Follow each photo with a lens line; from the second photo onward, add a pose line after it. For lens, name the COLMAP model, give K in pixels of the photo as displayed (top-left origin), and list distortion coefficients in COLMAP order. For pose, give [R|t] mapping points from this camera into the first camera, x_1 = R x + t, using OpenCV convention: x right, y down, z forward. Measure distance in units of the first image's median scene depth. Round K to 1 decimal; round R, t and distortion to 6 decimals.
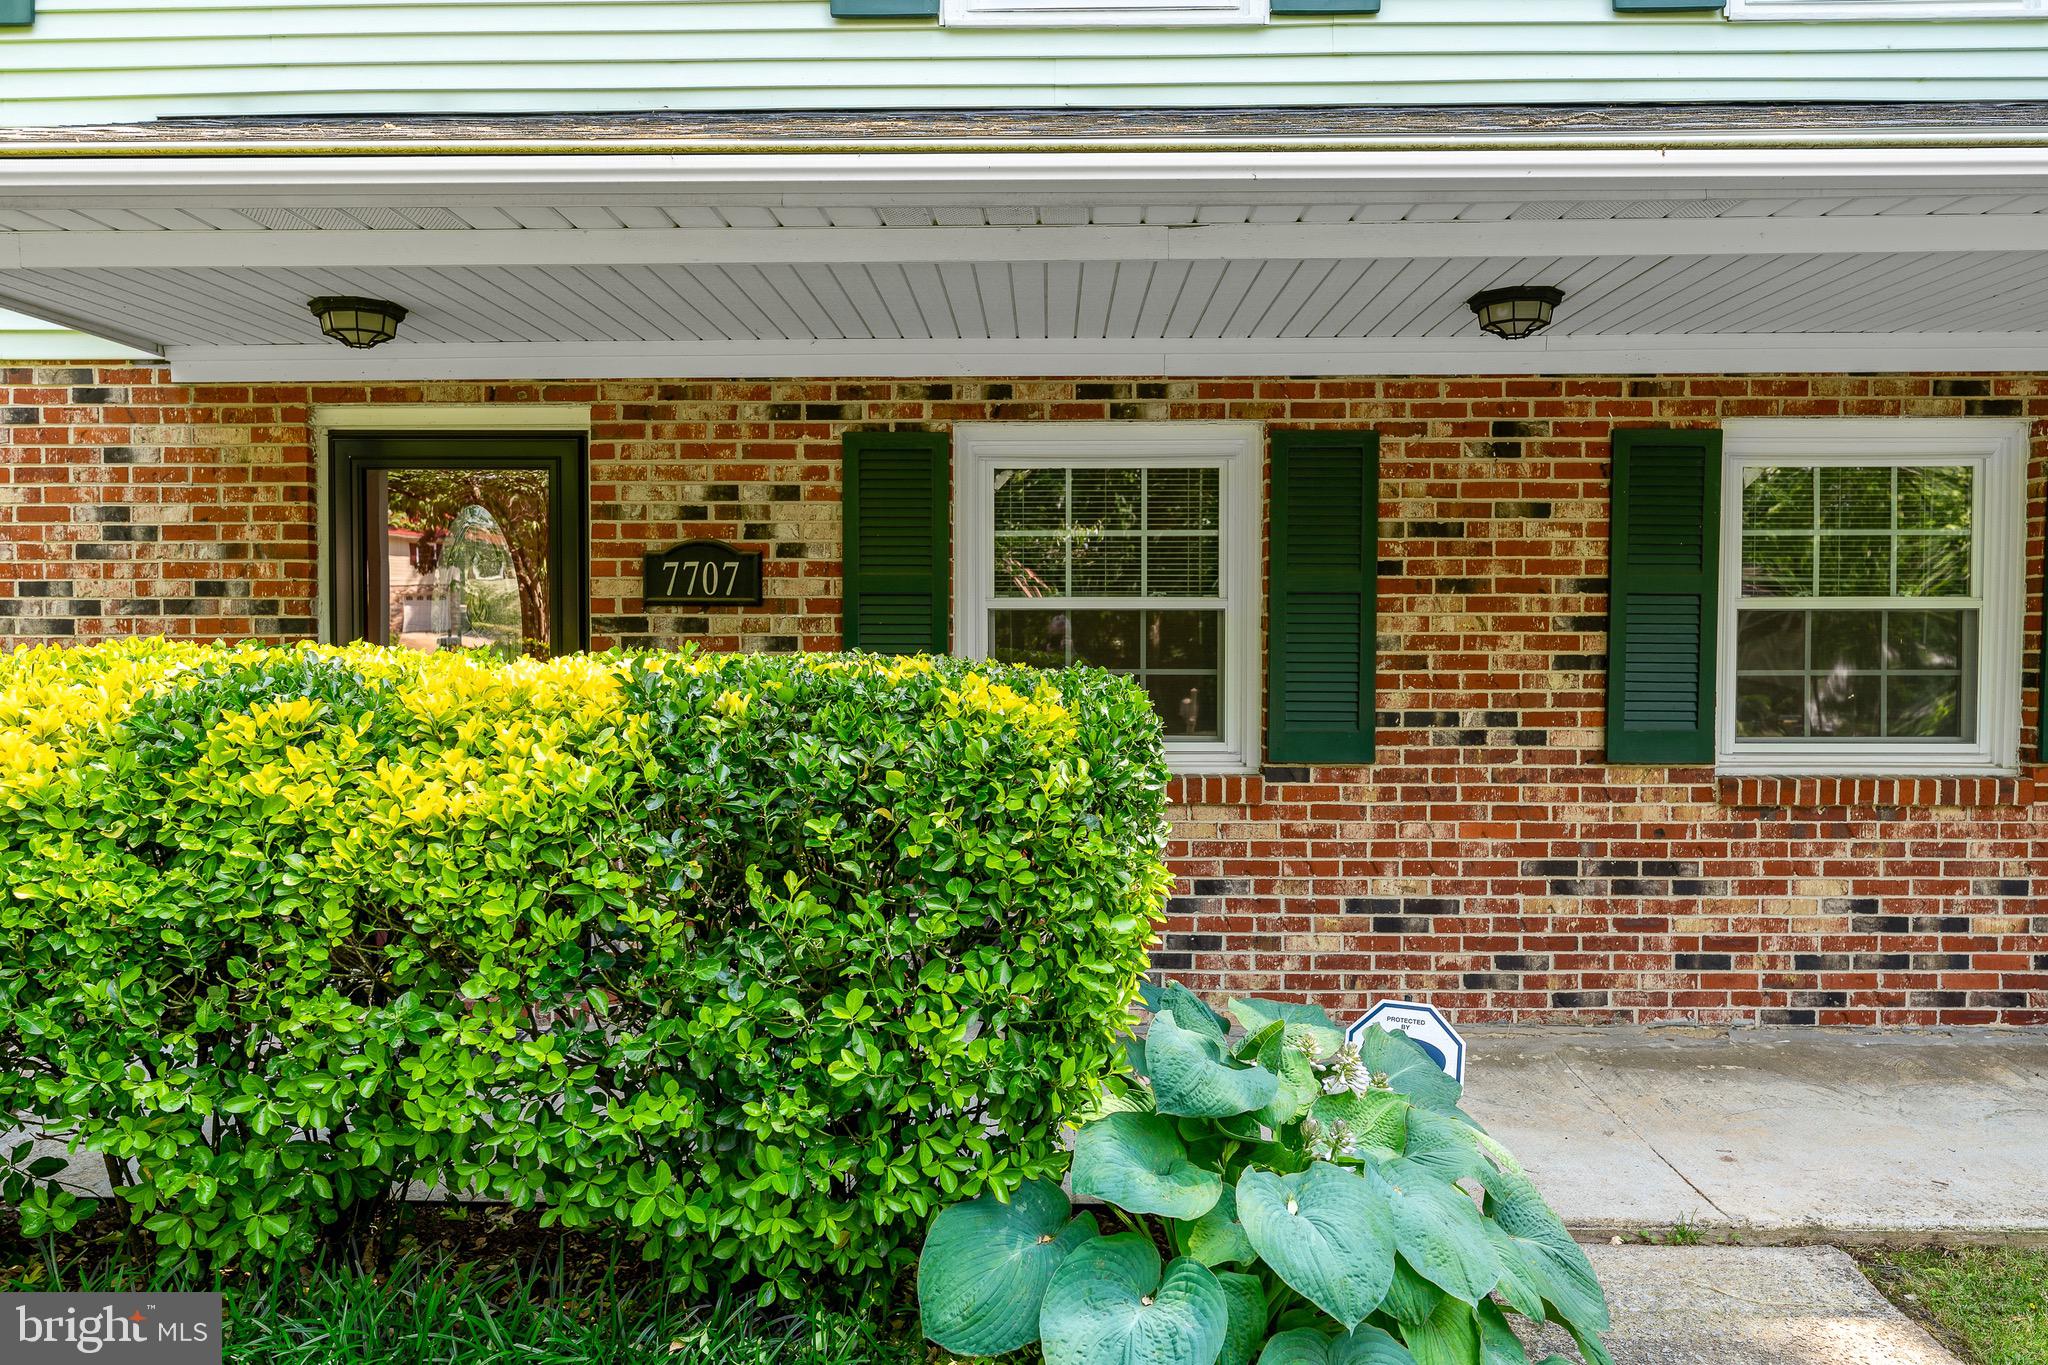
lens RADIAL K [[1420.0, 0, 1026.6], [0, 1420.0, 682.4], [0, 0, 1]] dist [0.004340, -0.001249]
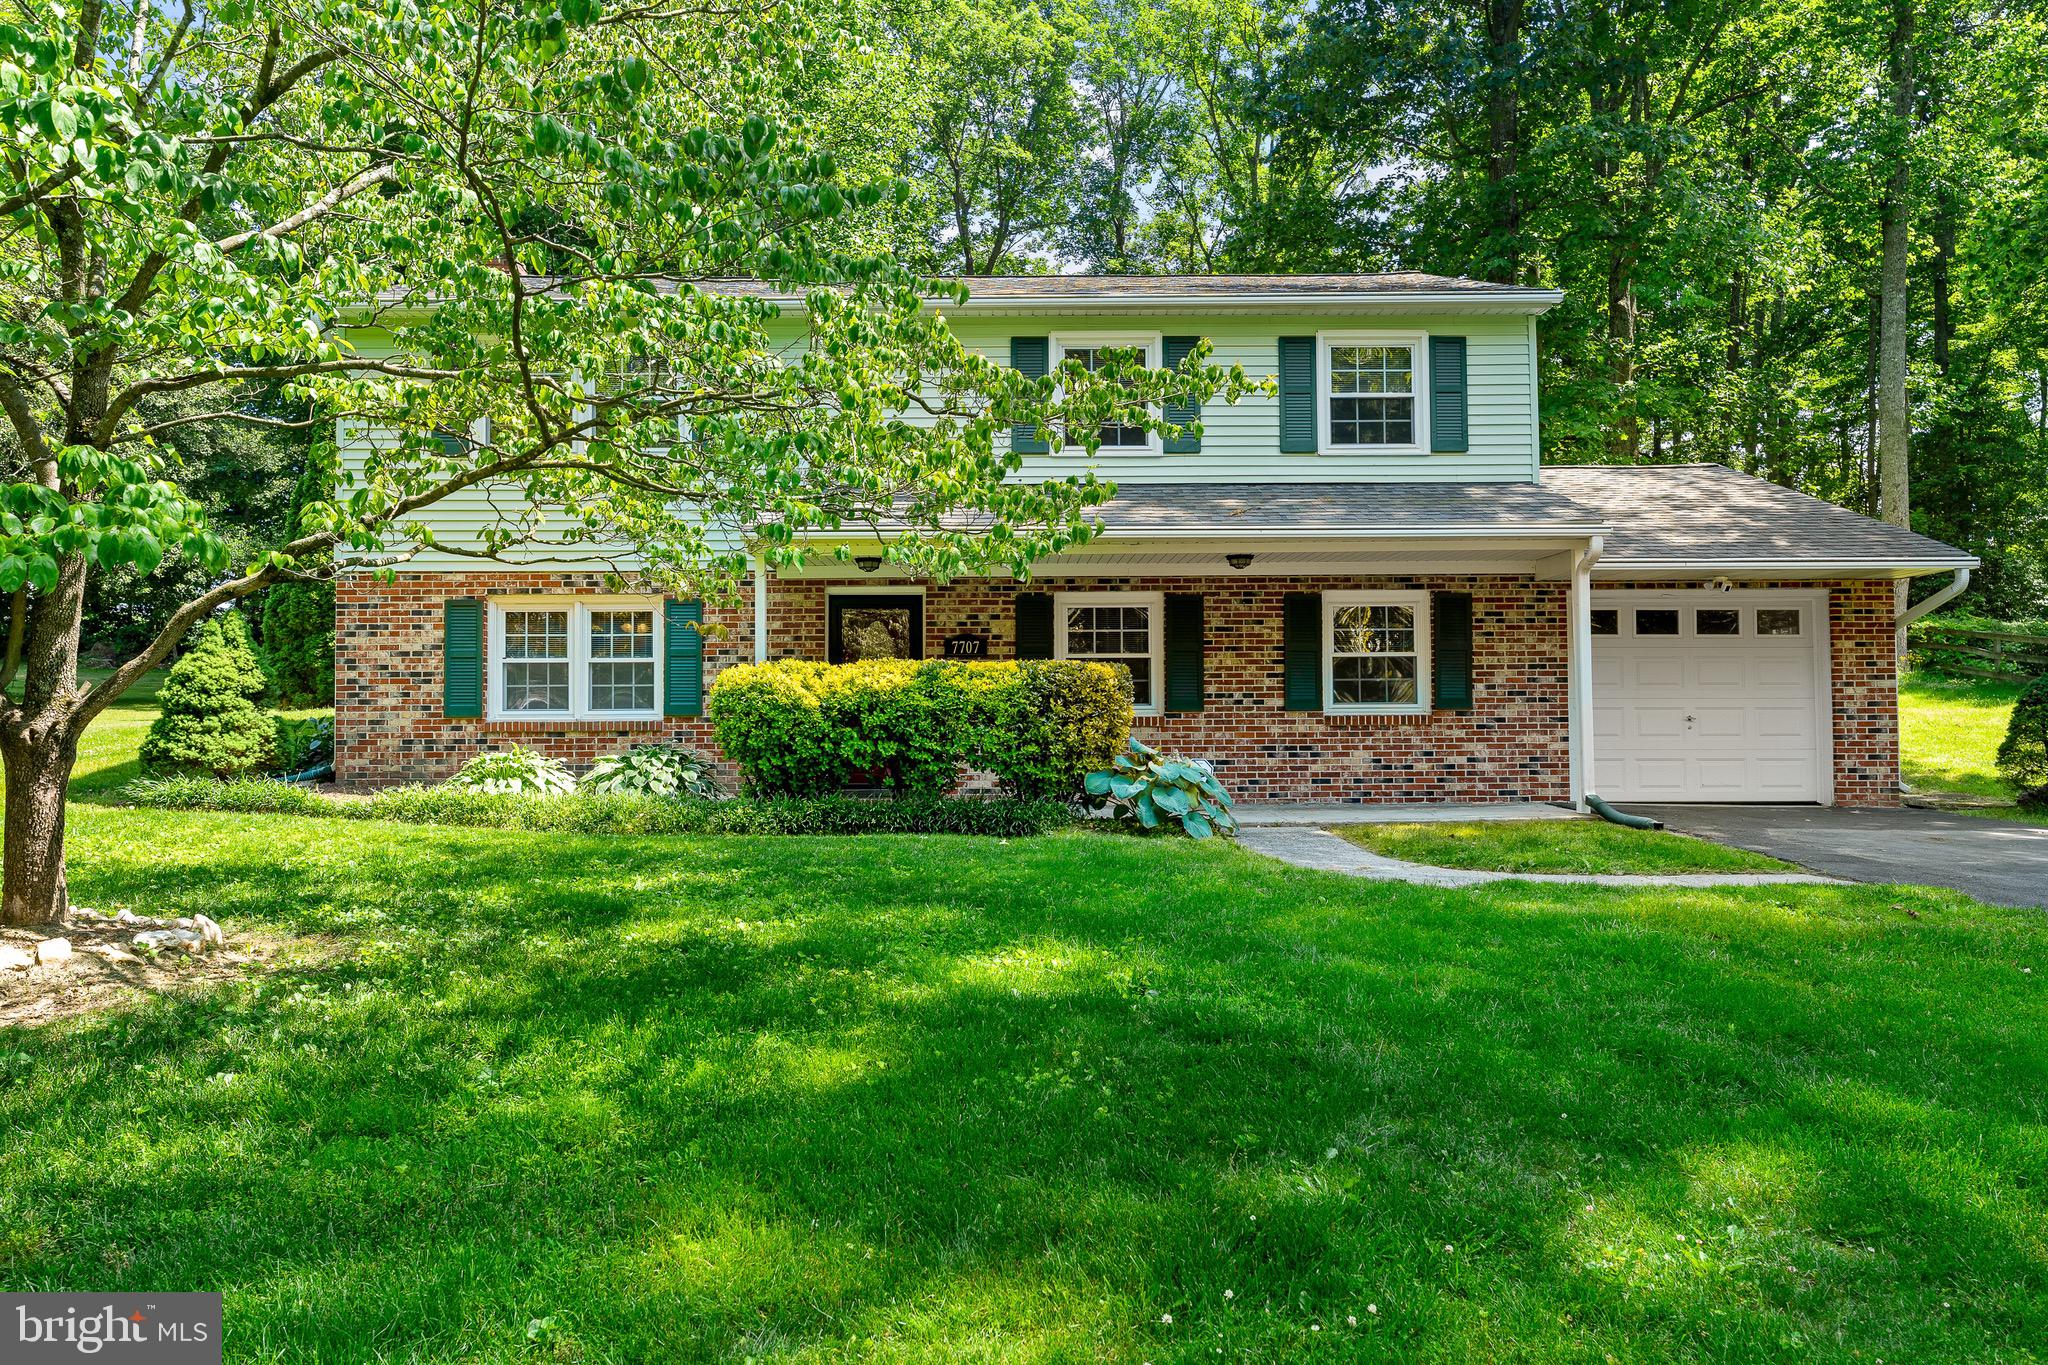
lens RADIAL K [[1420.0, 0, 1020.0], [0, 1420.0, 681.6], [0, 0, 1]] dist [0.004340, -0.001249]
pose [[0.999543, -0.004743, 0.029851, -0.206028], [0.006676, 0.997863, -0.065001, 0.179538], [-0.029479, 0.065171, 0.997439, -1.817561]]
